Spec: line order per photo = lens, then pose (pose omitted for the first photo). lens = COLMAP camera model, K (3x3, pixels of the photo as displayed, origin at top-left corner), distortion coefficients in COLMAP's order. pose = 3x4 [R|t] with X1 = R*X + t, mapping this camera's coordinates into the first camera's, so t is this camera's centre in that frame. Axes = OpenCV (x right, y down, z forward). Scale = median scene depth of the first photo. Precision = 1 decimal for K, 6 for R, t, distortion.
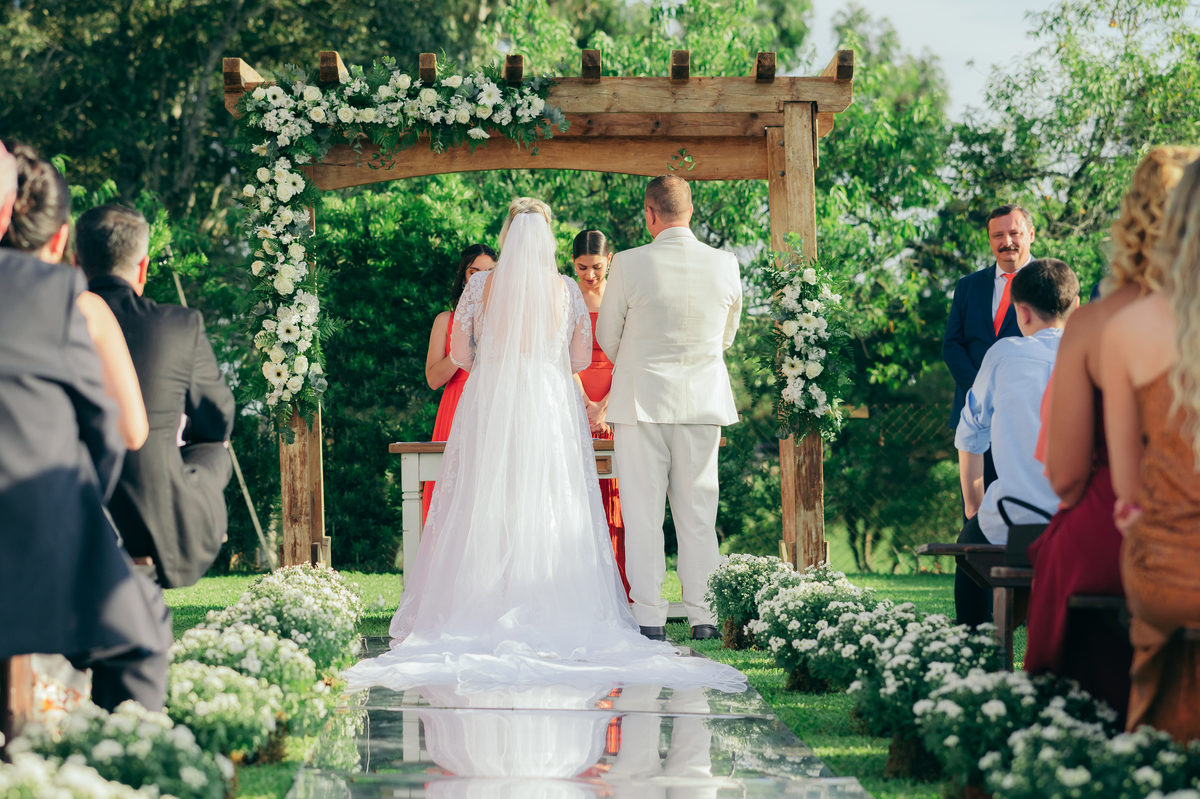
lens RADIAL K [[2931.4, 0, 597.4], [0, 2931.4, 399.1], [0, 0, 1]] dist [0.477791, 0.000000]
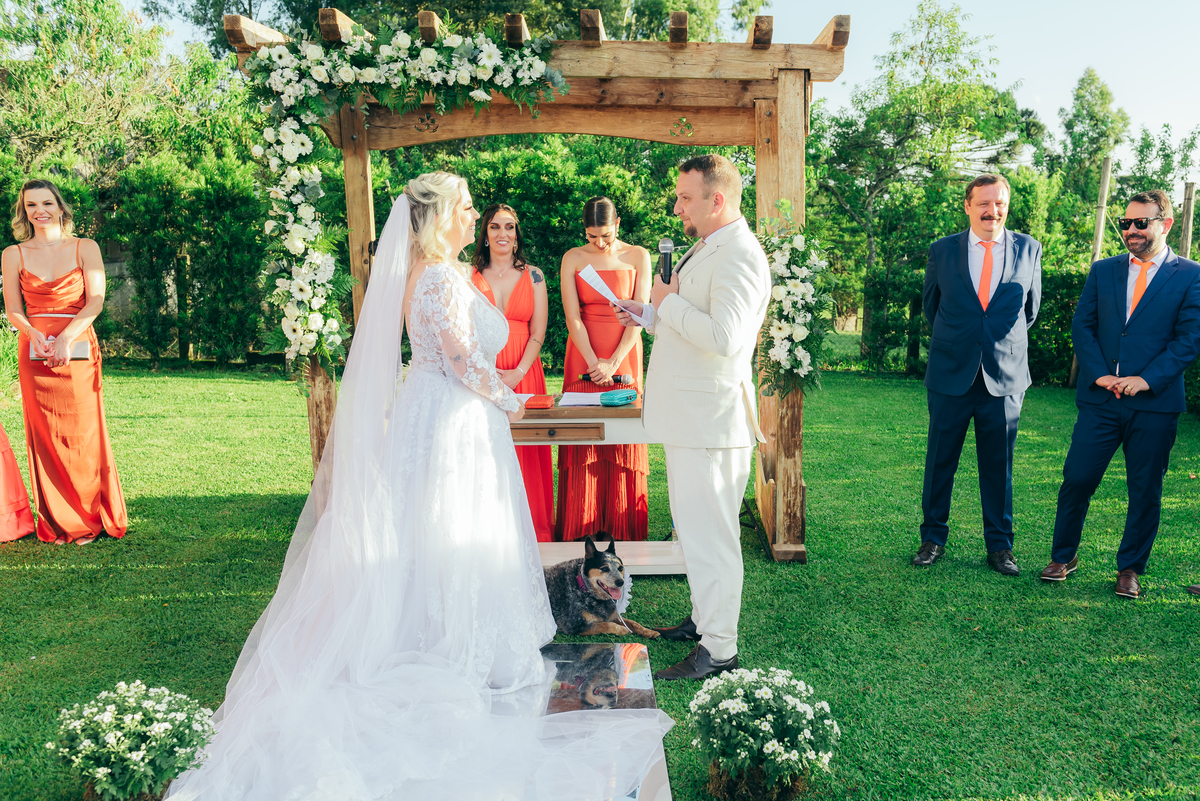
lens RADIAL K [[1005.4, 0, 674.8], [0, 1005.4, 436.5], [0, 0, 1]] dist [0.009963, -0.018156]
pose [[0.999868, 0.011797, 0.011140, 0.024754], [-0.013861, 0.977934, 0.208455, -0.048210], [-0.008435, -0.208582, 0.977968, 0.633983]]
